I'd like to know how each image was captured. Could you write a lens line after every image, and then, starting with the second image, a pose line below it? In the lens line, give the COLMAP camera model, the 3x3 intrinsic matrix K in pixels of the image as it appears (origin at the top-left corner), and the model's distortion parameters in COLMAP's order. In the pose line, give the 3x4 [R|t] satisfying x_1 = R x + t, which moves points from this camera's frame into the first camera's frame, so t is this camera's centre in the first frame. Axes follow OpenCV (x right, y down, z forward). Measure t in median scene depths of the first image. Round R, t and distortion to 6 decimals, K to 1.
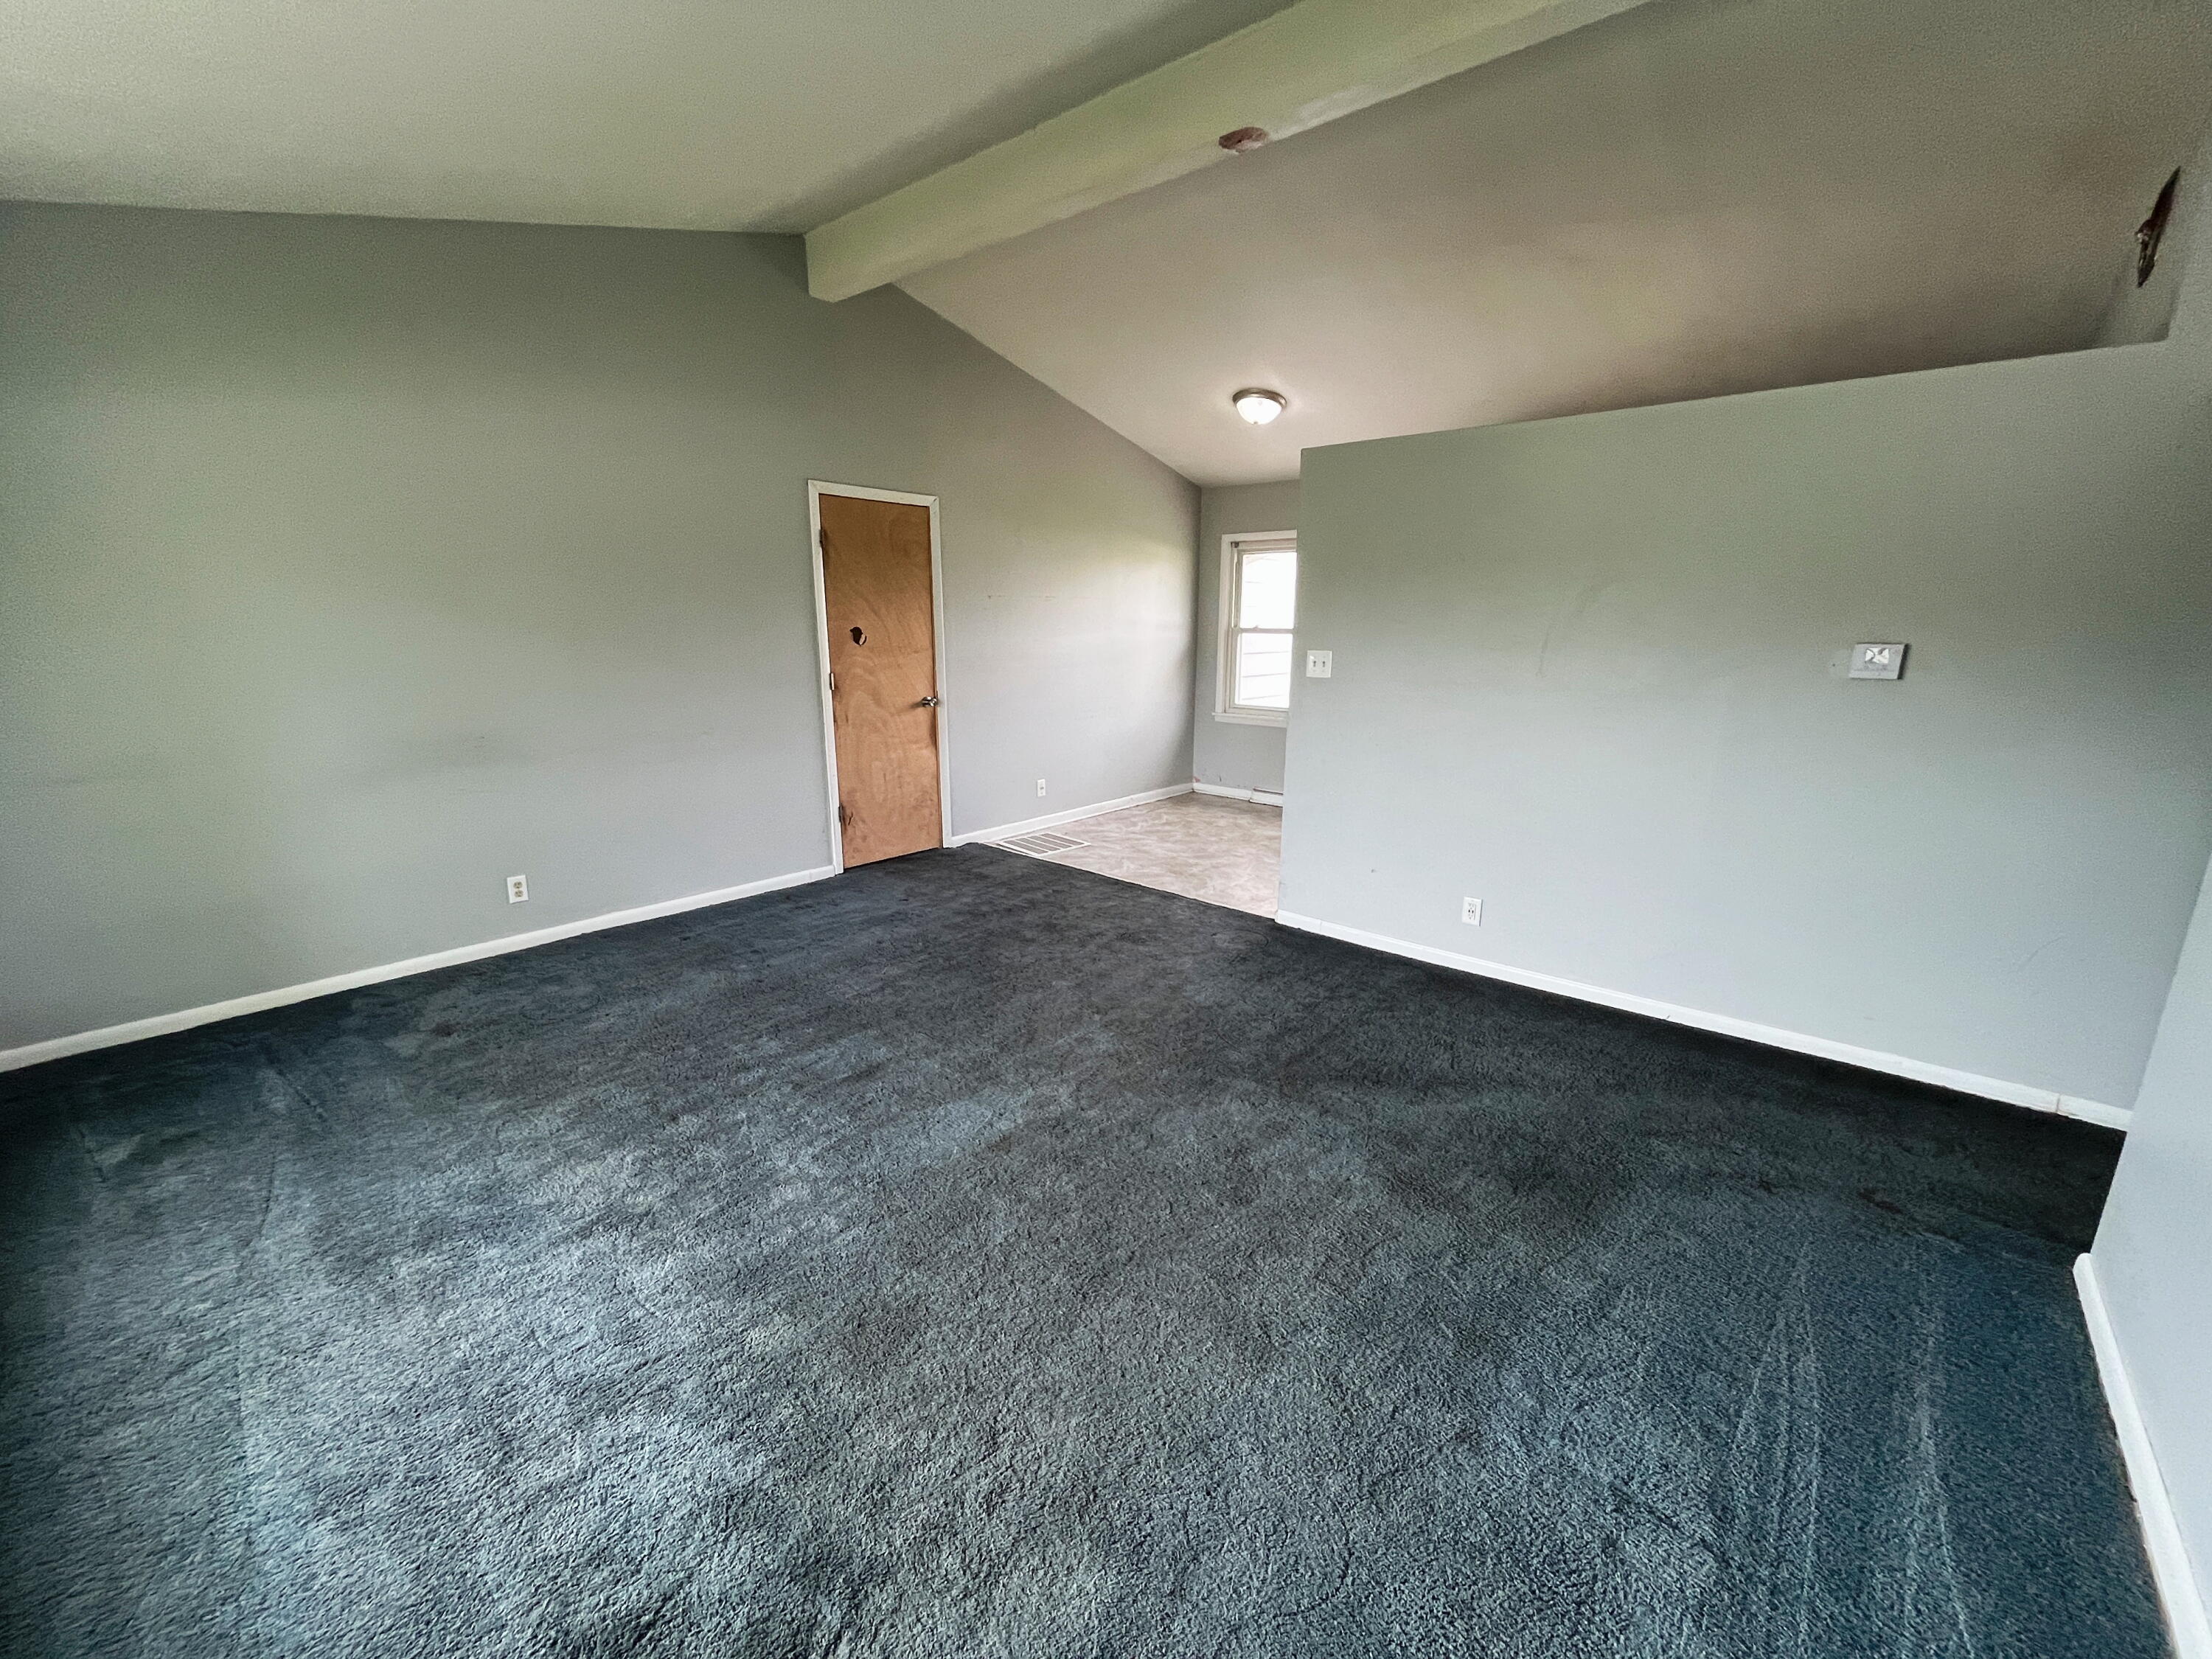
lens RADIAL K [[905.2, 0, 1106.0], [0, 905.2, 829.5], [0, 0, 1]] dist [-0.001439, 0.000122]
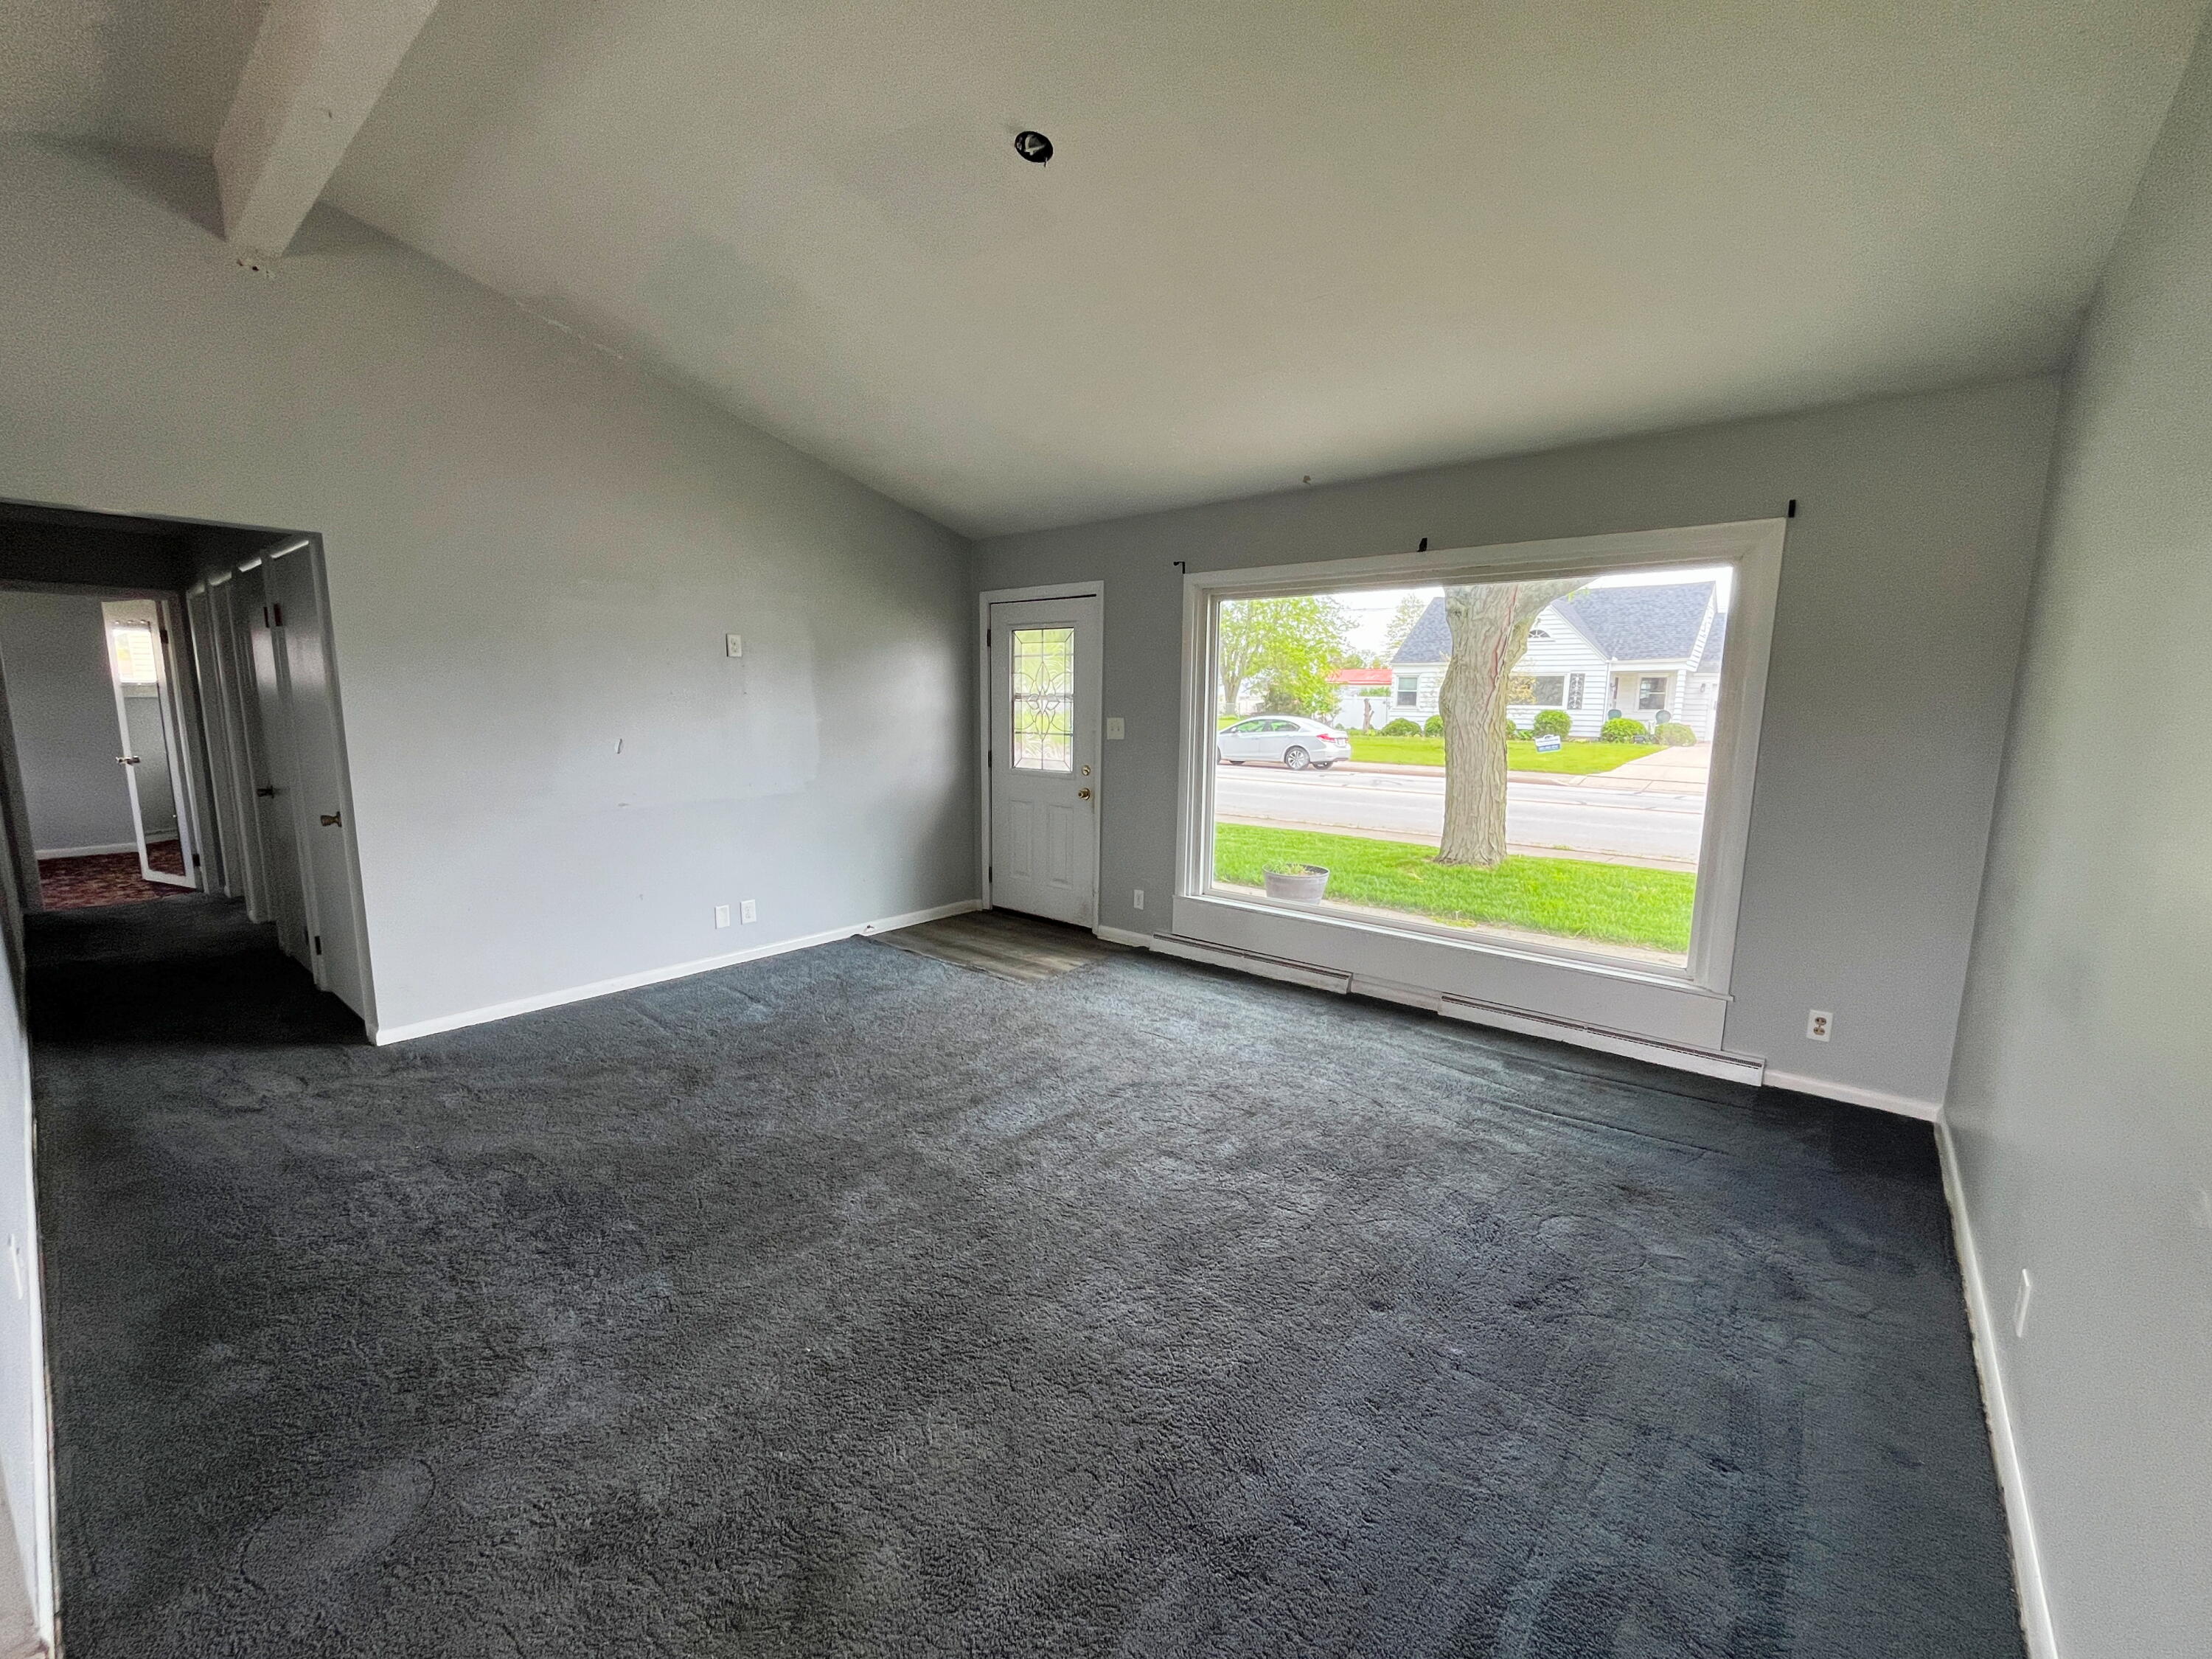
lens RADIAL K [[905.2, 0, 1106.0], [0, 905.2, 829.5], [0, 0, 1]] dist [-0.001439, 0.000122]
pose [[-0.999822, -0.018083, -0.005461, -0.166090], [-0.018817, 0.928076, 0.371915, -0.289532], [-0.001657, 0.371951, -0.928251, 1.207864]]
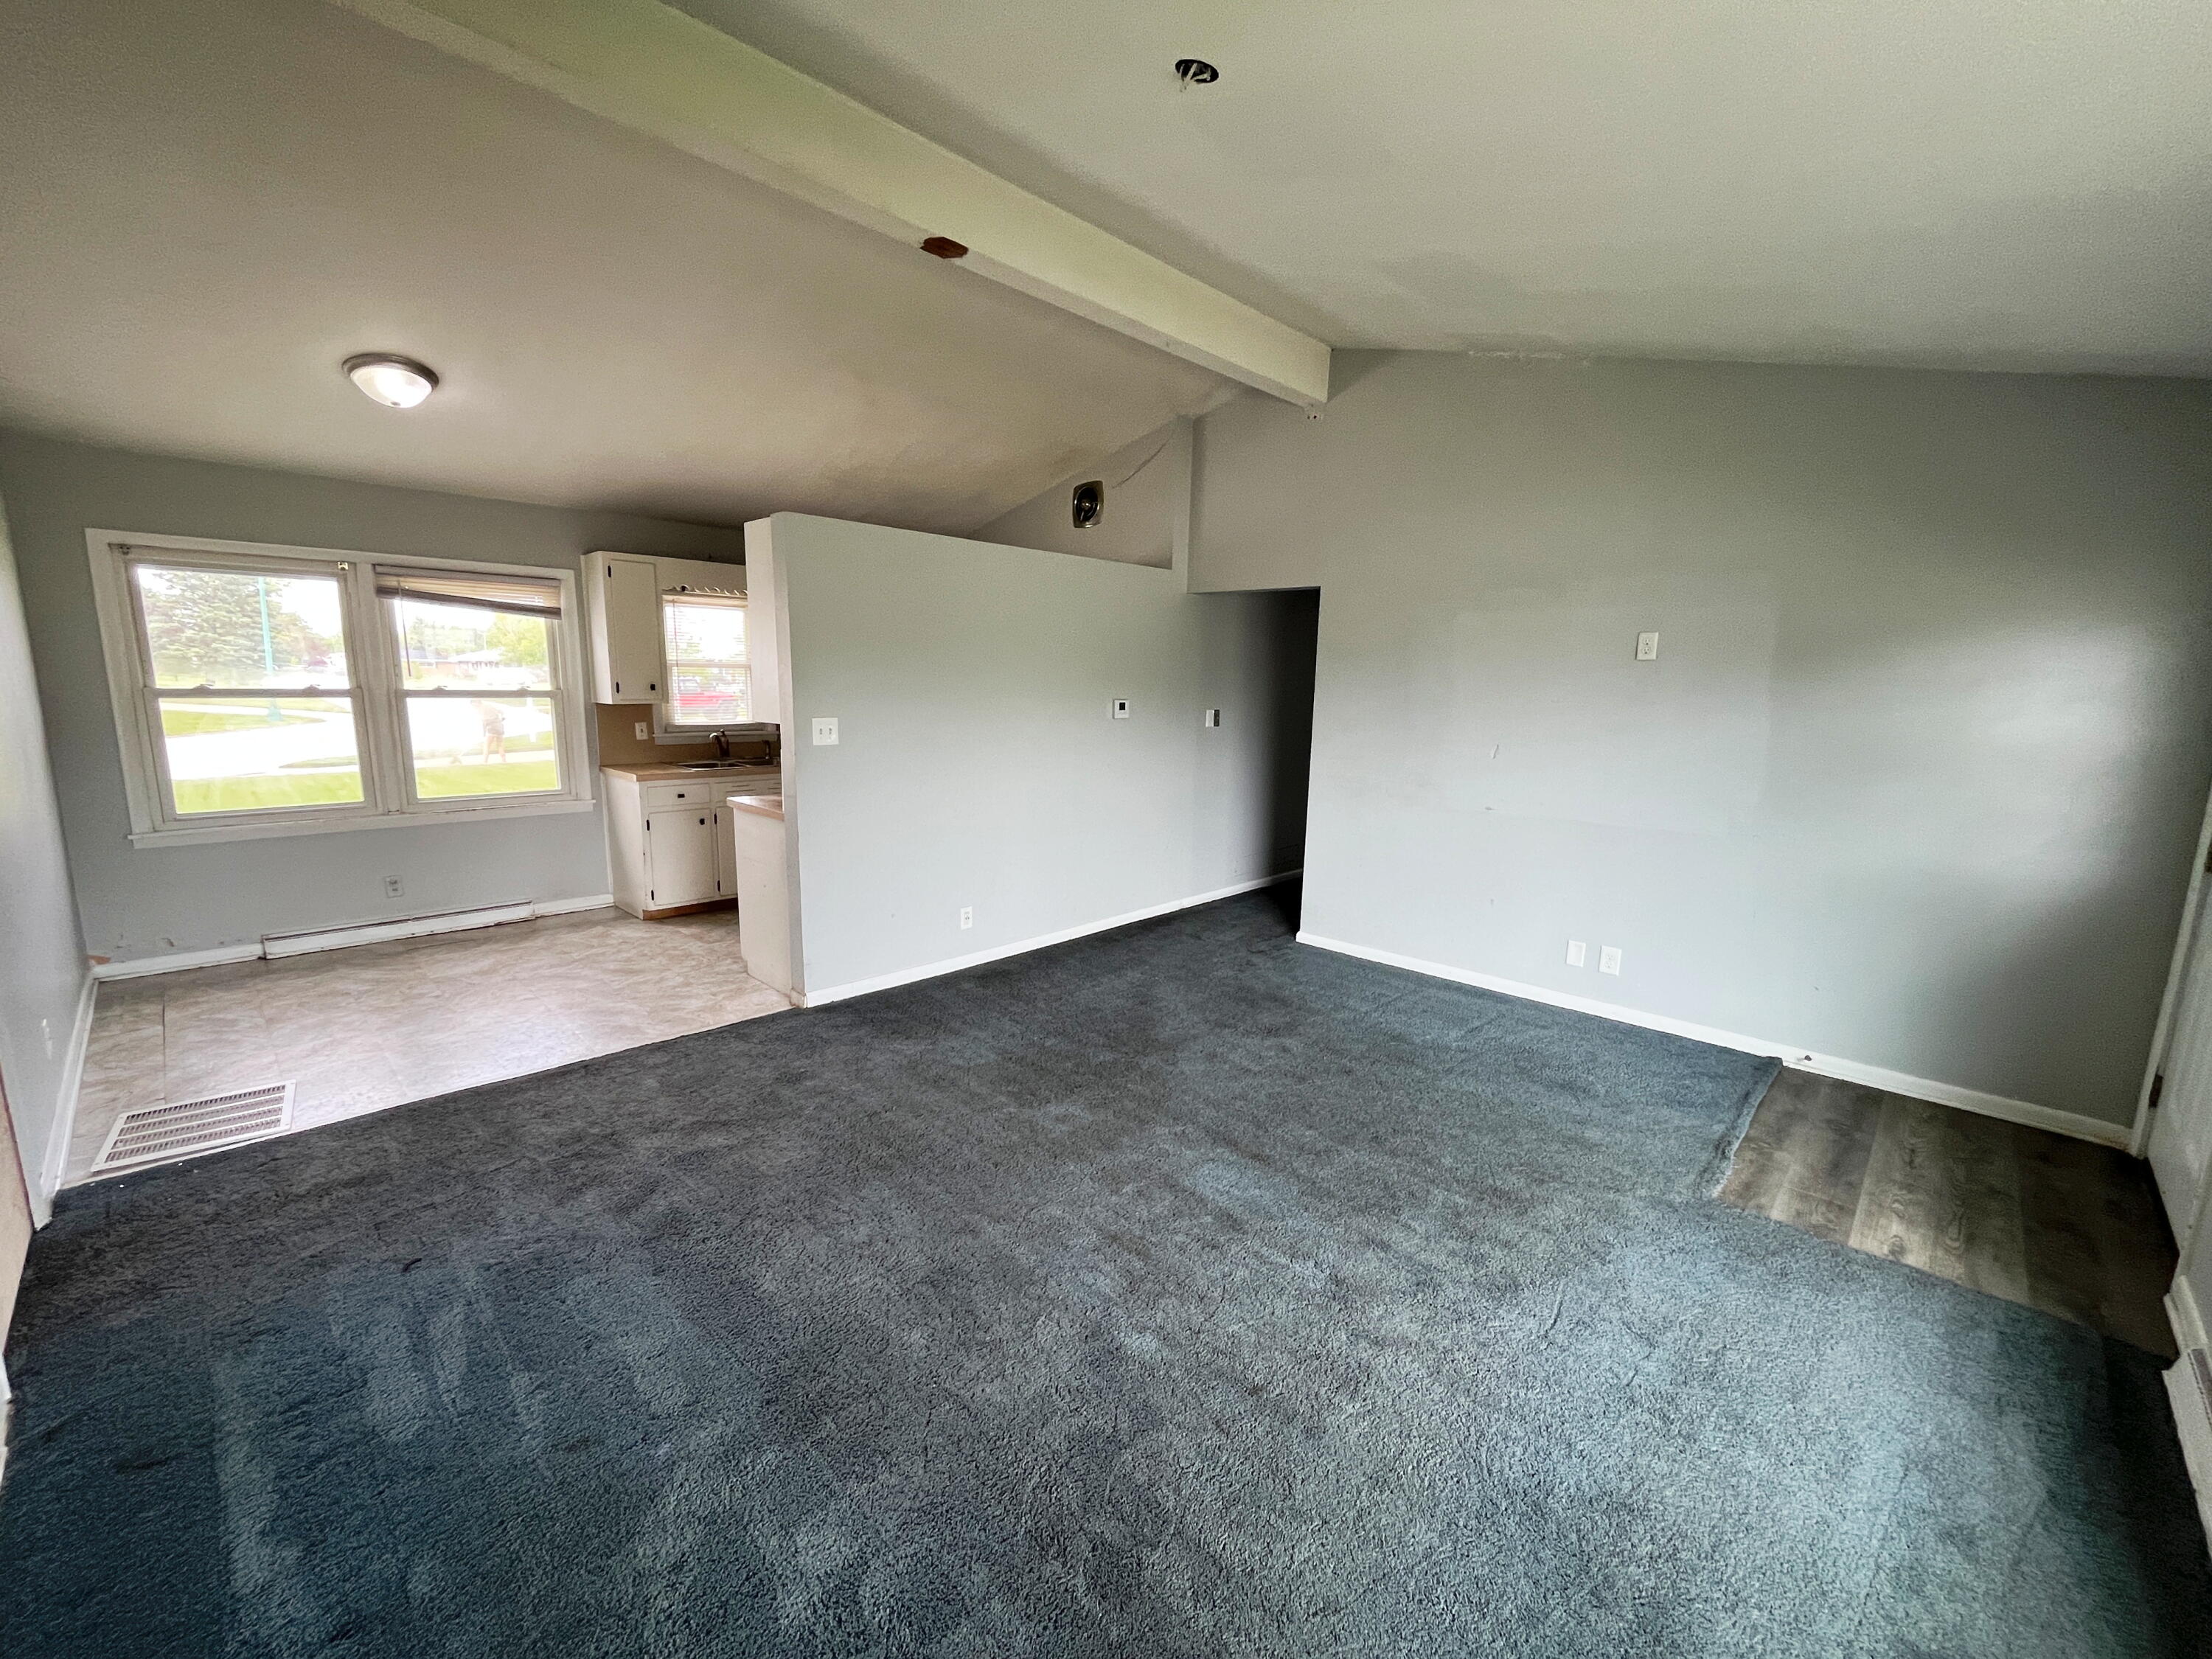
lens RADIAL K [[893.6, 0, 1100.5], [0, 893.6, 838.5], [0, 0, 1]] dist [-0.002076, 0.000164]
pose [[0.072476, -0.181328, 0.980748, -0.681046], [0.209894, 0.964086, 0.162736, -0.156124], [-0.975034, 0.194059, 0.107932, 0.587016]]
